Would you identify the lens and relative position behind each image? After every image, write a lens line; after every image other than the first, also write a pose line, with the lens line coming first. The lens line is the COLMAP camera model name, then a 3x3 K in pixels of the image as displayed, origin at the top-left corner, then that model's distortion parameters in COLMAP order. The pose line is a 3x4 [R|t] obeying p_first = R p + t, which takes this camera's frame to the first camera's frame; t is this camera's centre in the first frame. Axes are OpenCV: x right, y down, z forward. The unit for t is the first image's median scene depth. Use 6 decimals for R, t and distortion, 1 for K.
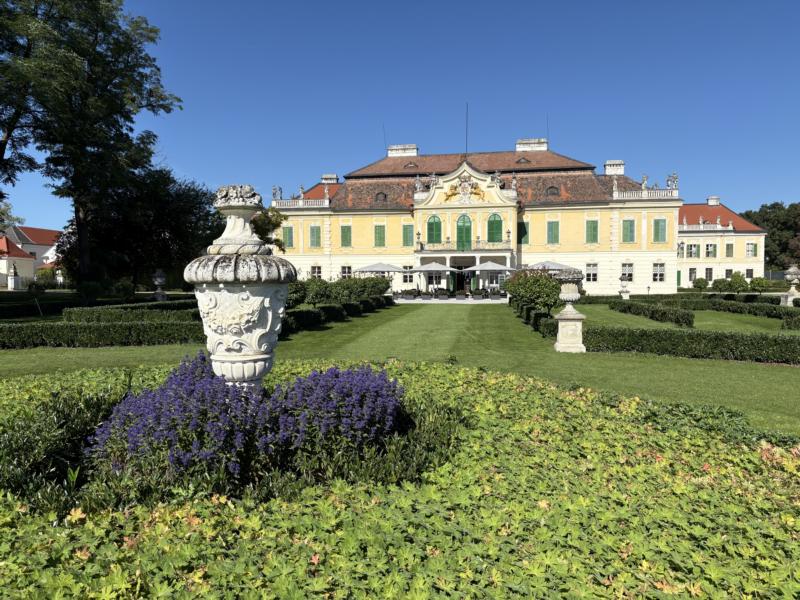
lens RADIAL K [[607.7, 0, 392.5], [0, 607.7, 304.5], [0, 0, 1]] dist [0.043005, -0.041921]
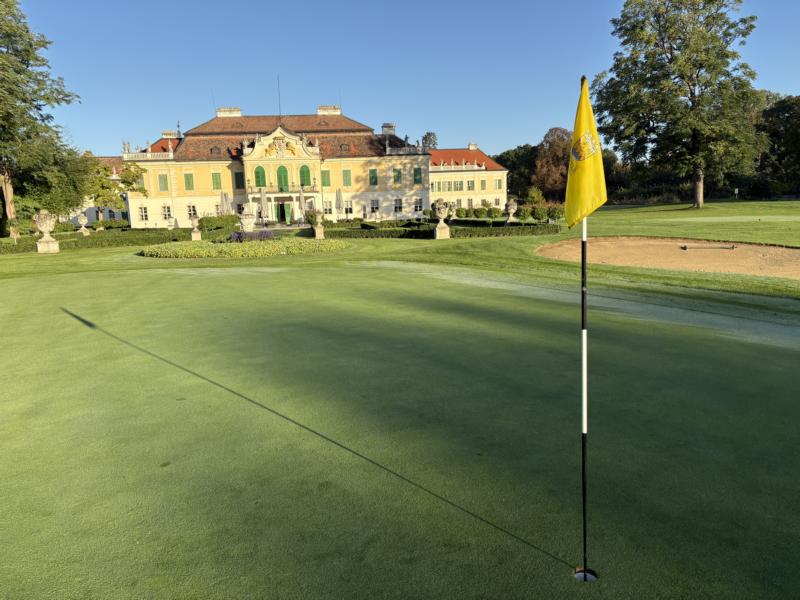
lens RADIAL K [[607.7, 0, 396.8], [0, 607.7, 304.7], [0, 0, 1]] dist [0.043005, -0.041921]
pose [[0.957705, -0.075153, 0.277764, -0.036845], [0.044191, 0.992254, 0.116101, 0.014418], [-0.284337, -0.098916, 0.953608, -0.391447]]
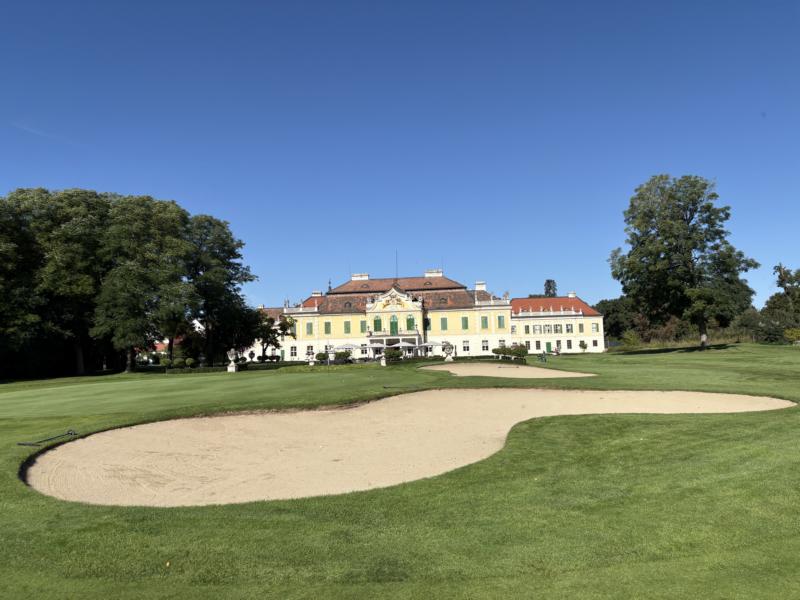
lens RADIAL K [[607.7, 0, 395.5], [0, 607.7, 304.9], [0, 0, 1]] dist [0.043005, -0.041921]
pose [[0.998595, -0.022065, 0.048177, 0.035298], [0.027672, 0.992509, -0.118998, 0.034230], [-0.045190, 0.120164, 0.991725, -0.755347]]
